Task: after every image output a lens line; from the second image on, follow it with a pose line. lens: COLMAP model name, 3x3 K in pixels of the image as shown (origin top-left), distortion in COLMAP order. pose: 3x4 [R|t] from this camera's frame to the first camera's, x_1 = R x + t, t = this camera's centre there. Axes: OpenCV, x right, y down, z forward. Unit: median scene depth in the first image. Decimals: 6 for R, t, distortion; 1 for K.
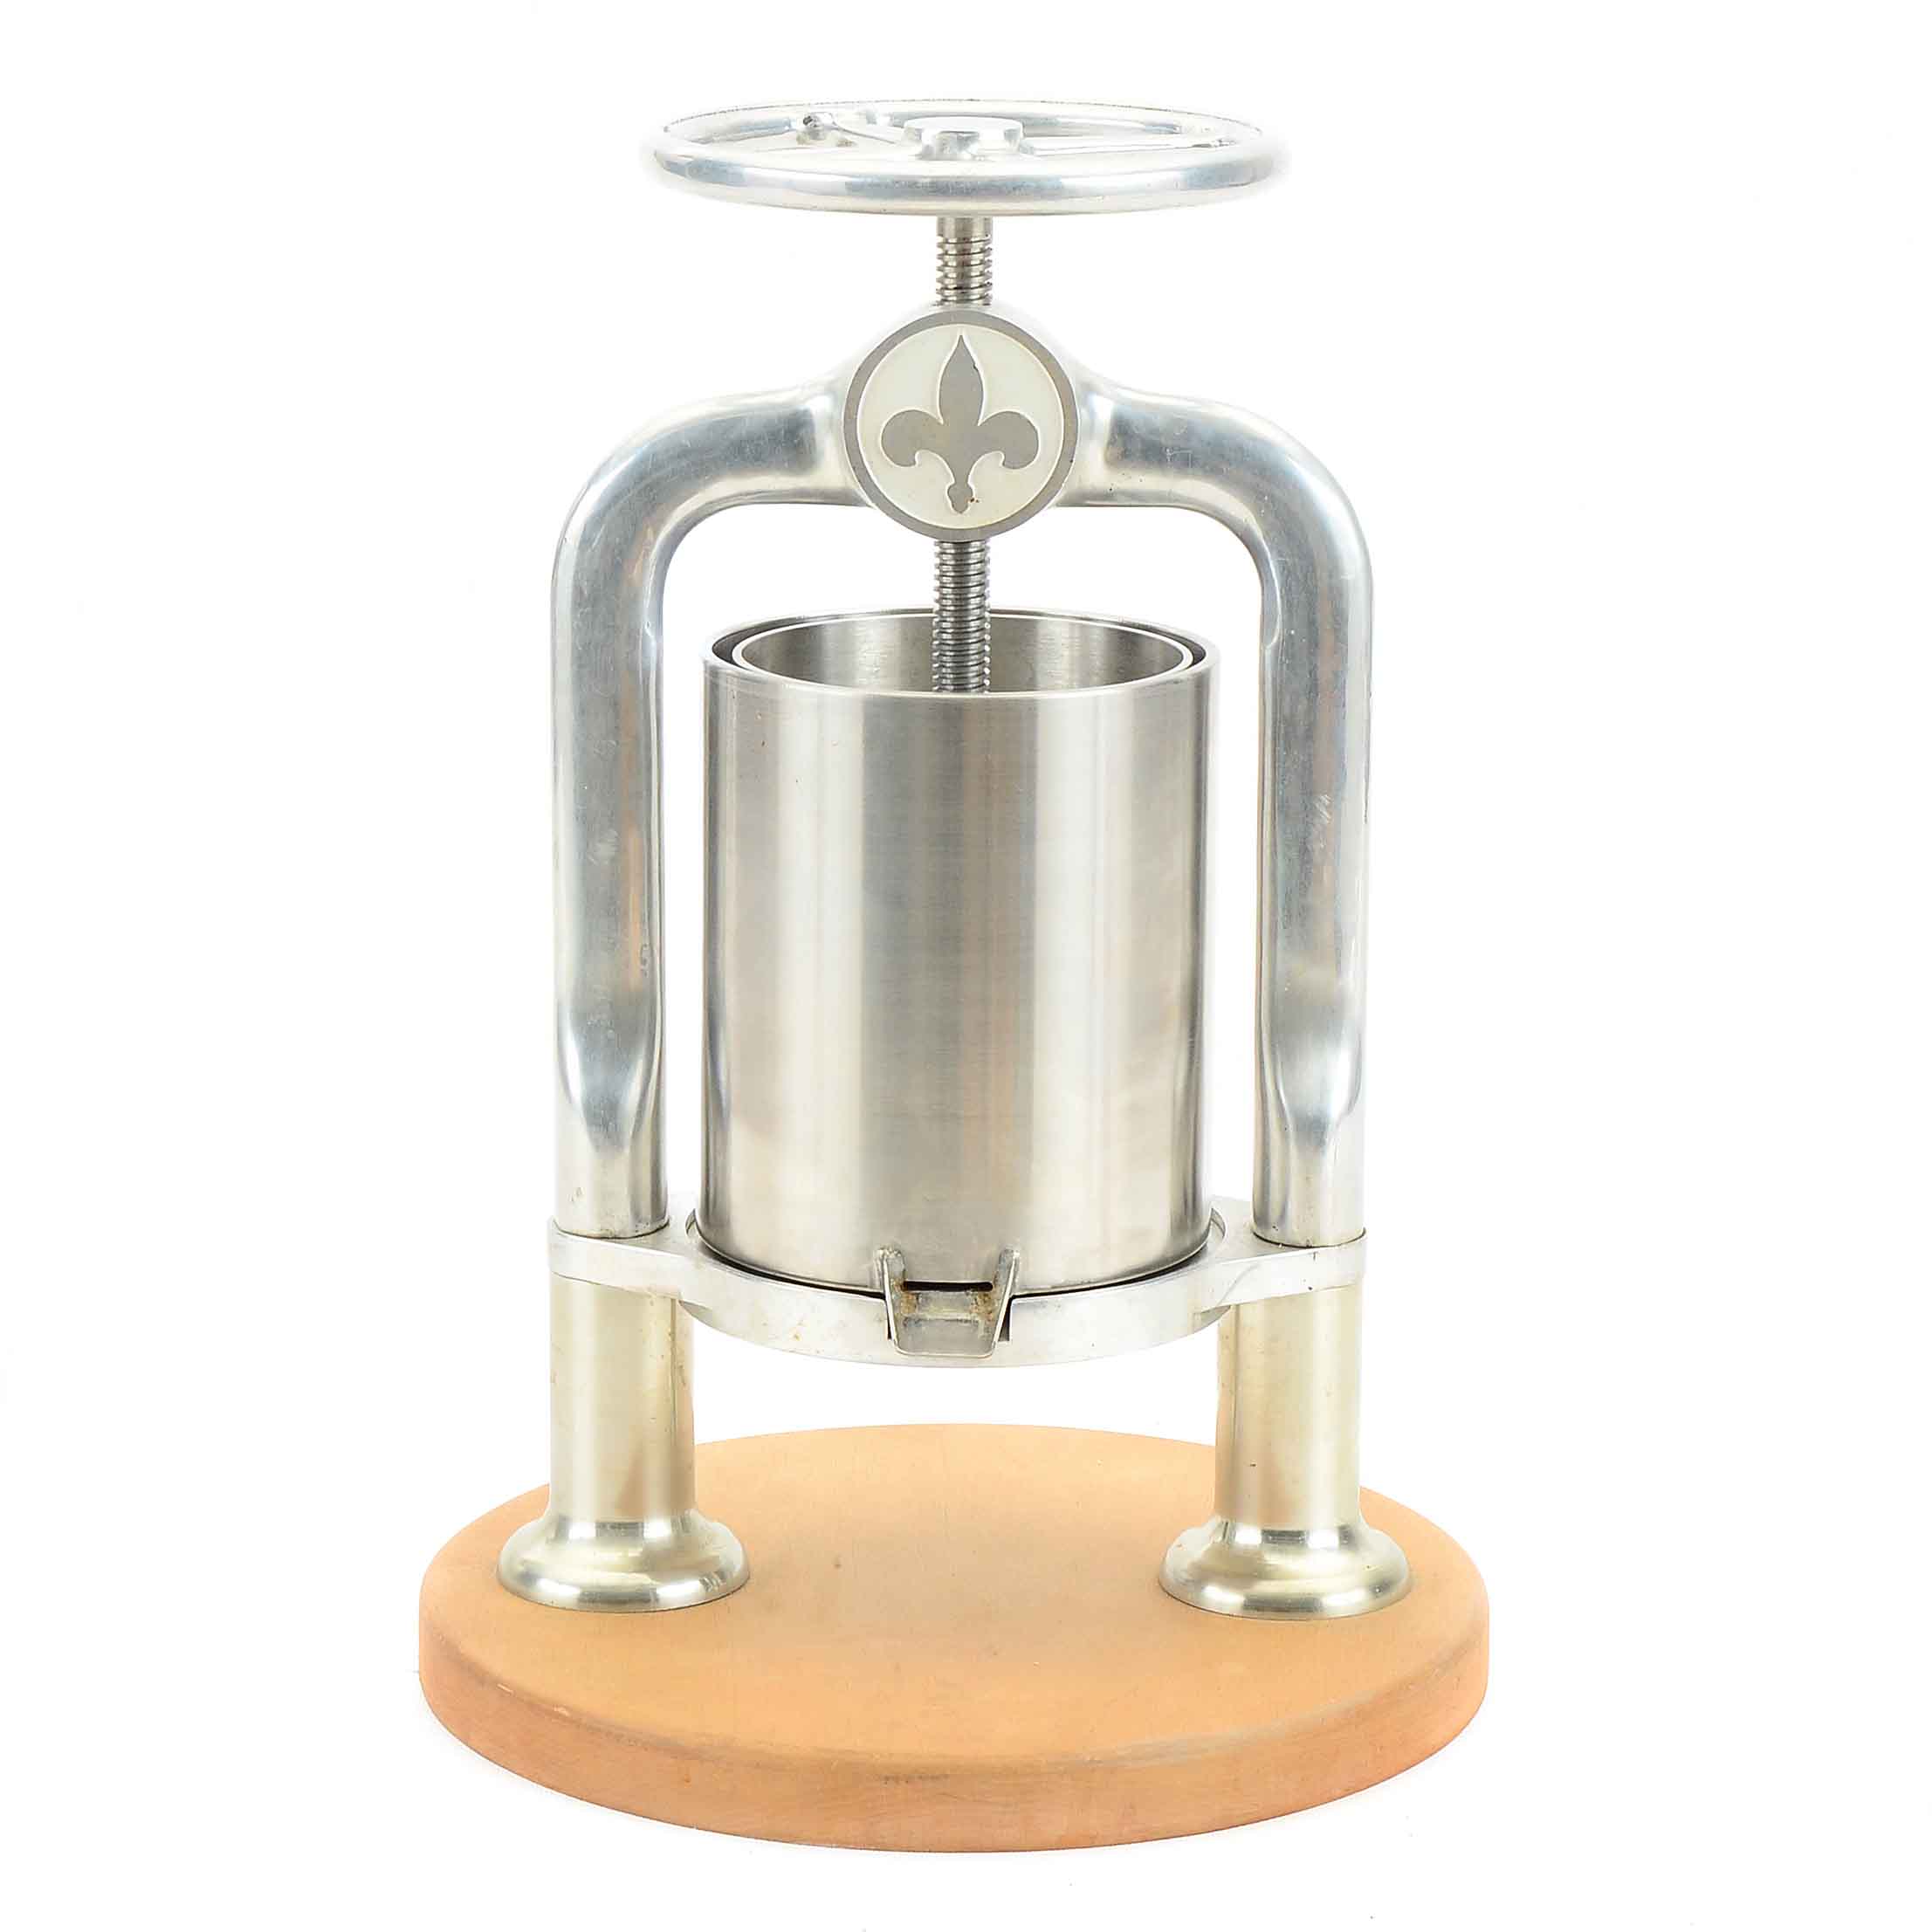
lens RADIAL K [[7353.9, 0, 966.0], [0, 7353.9, 966.0], [0, 0, 1]] dist [0.161558, 0.408884]
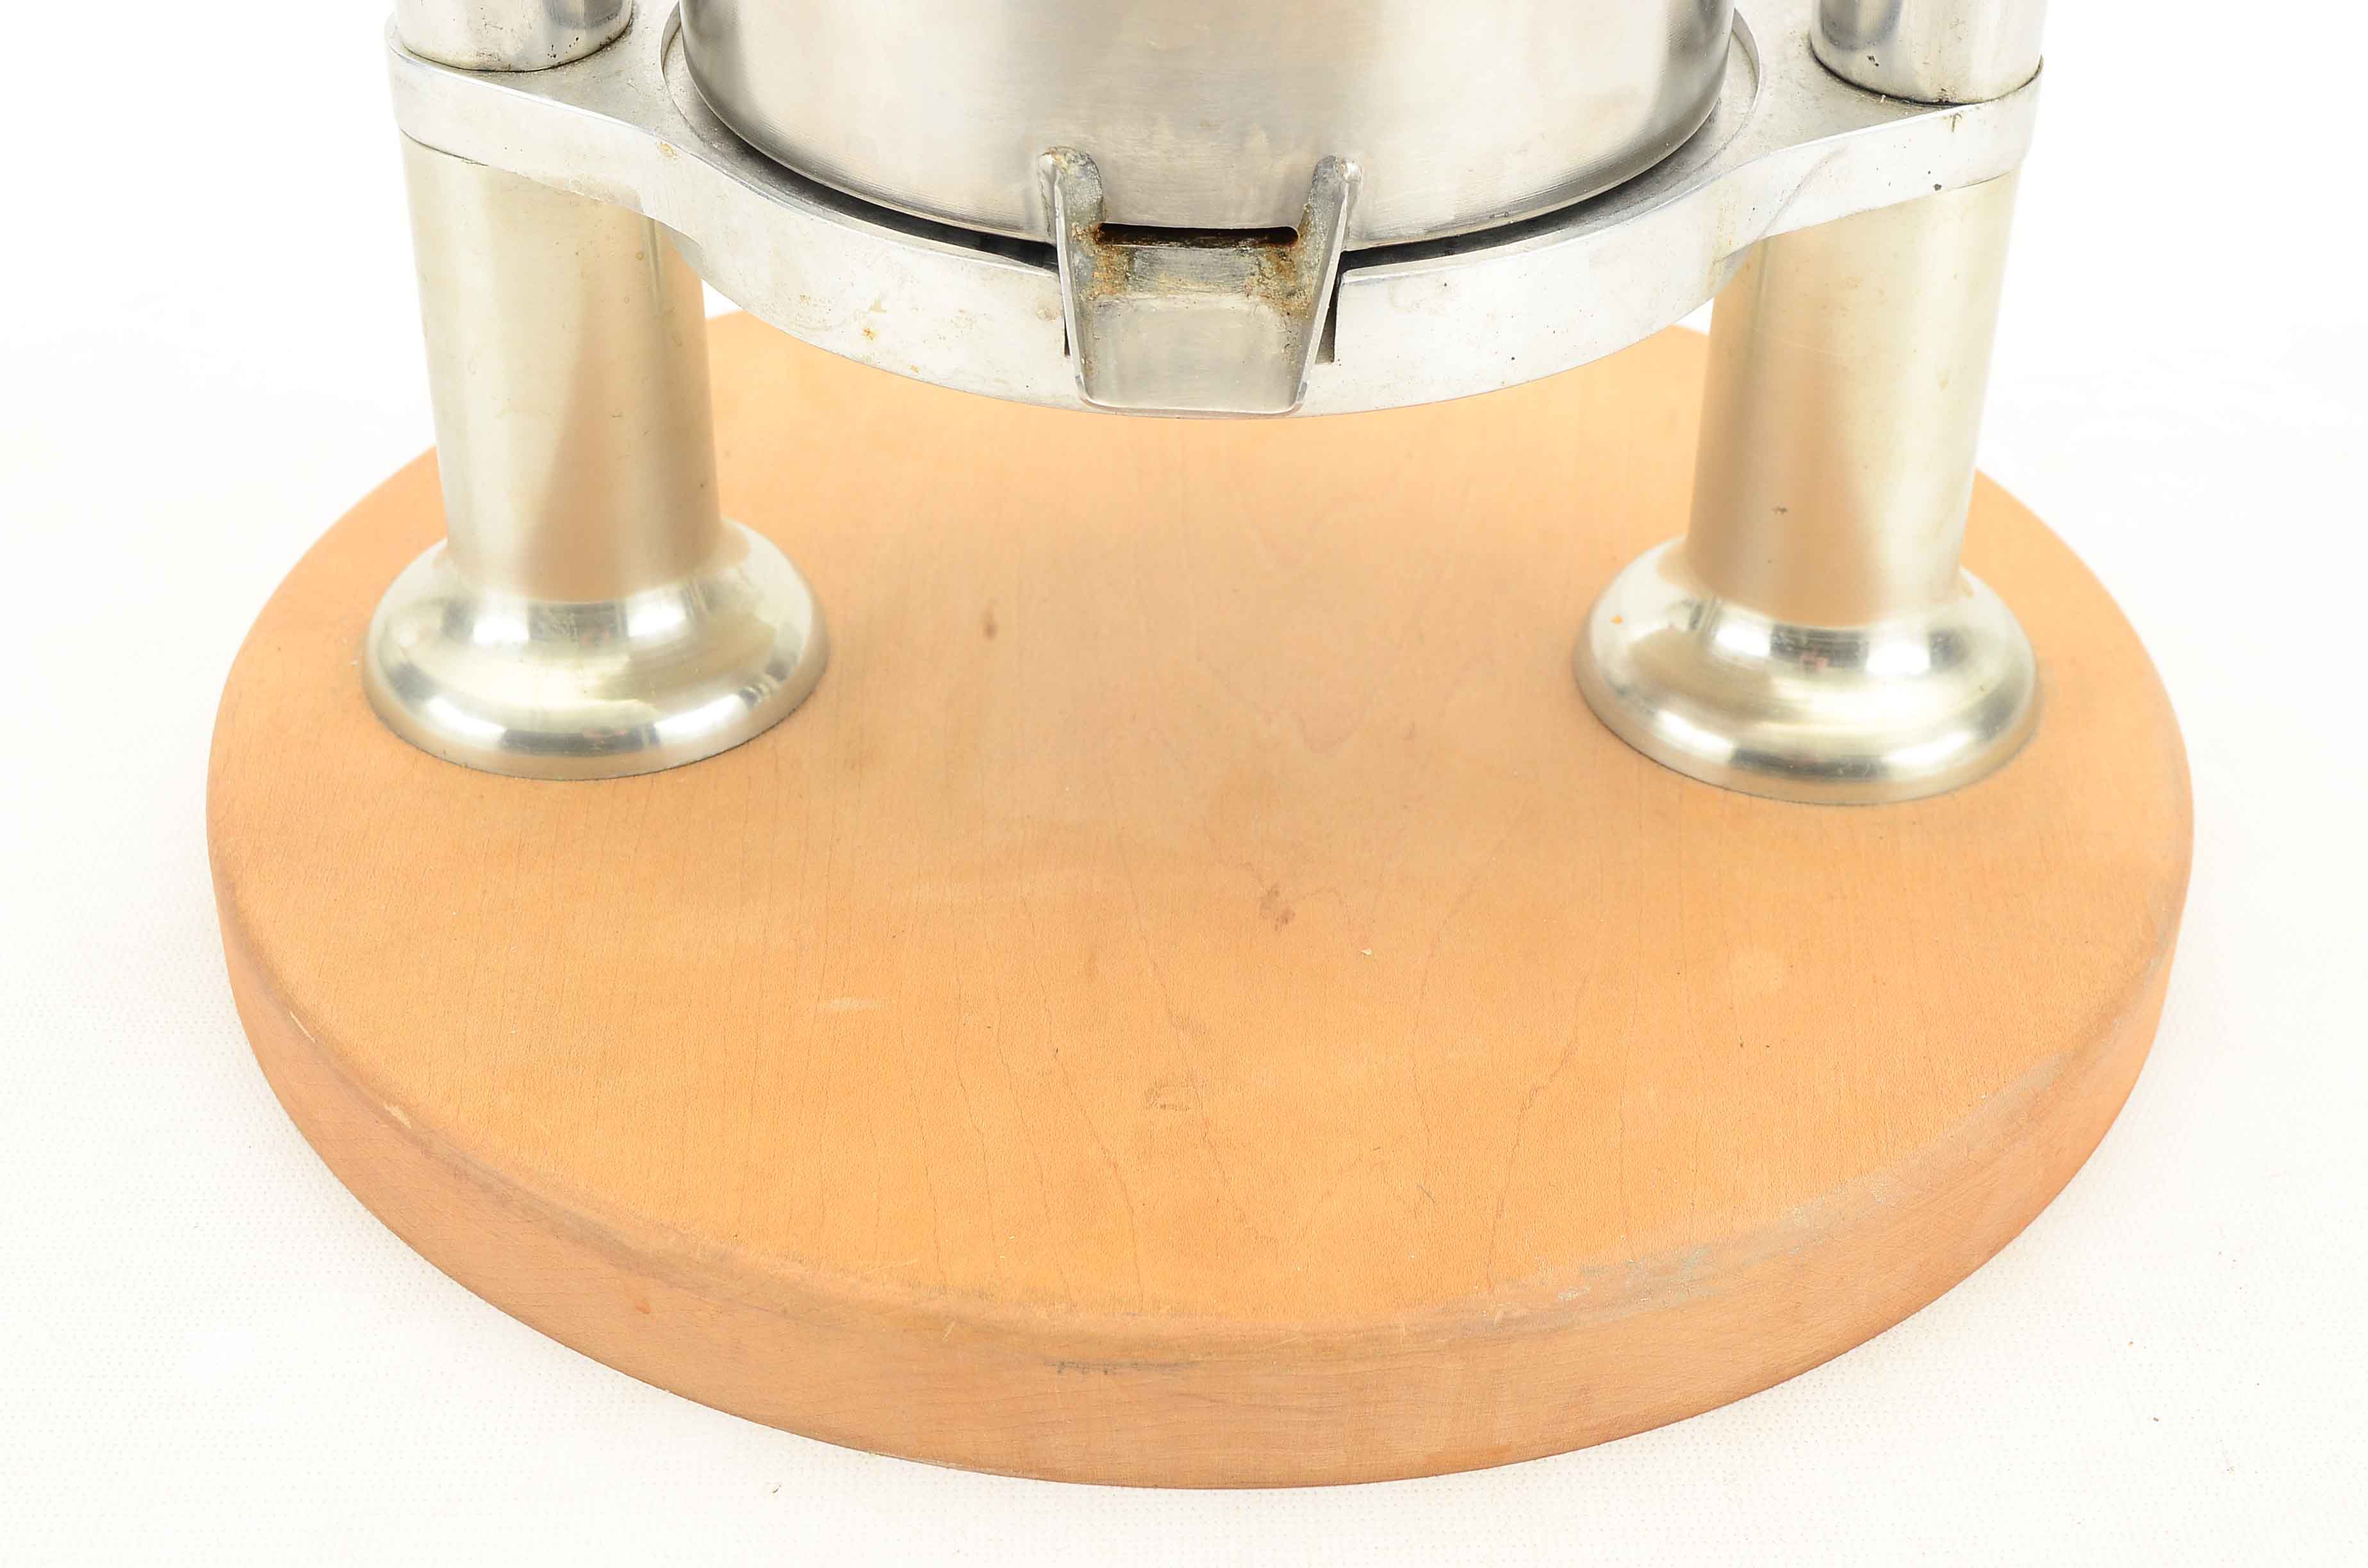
lens RADIAL K [[3218.6, 0, 1184.0], [0, 3218.6, 784.0], [0, 0, 1]] dist [0.101497, -0.005960]
pose [[0.999980, 0.004038, 0.004805, -0.004059], [-0.005486, 0.934271, 0.356522, 0.004315], [-0.003049, -0.356541, 0.934275, 0.784738]]
